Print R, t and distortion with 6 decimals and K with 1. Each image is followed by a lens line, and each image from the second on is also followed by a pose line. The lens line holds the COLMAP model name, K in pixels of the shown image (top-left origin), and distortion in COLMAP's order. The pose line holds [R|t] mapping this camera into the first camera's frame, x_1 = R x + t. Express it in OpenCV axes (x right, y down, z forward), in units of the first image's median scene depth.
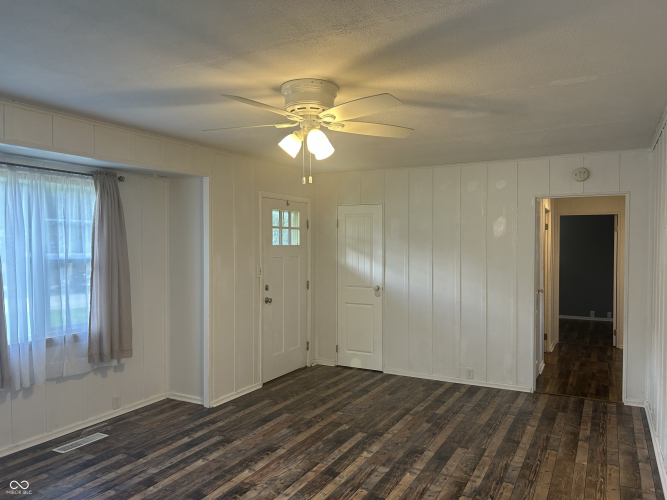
lens RADIAL K [[501.5, 0, 335.2], [0, 501.5, 249.4], [0, 0, 1]] dist [0.032807, -0.020276]
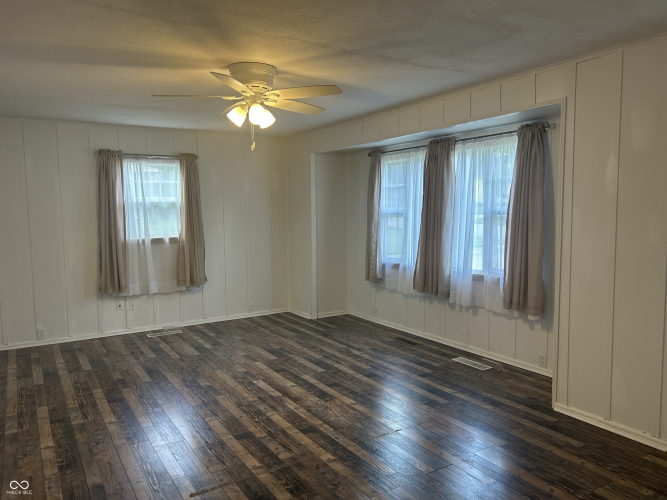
lens RADIAL K [[501.5, 0, 336.1], [0, 501.5, 249.0], [0, 0, 1]] dist [0.032807, -0.020276]
pose [[-0.490683, 0.084832, -0.867199, 0.748272], [0.008116, 0.995651, 0.092806, -0.006583], [0.871300, 0.038500, -0.489238, 1.420236]]
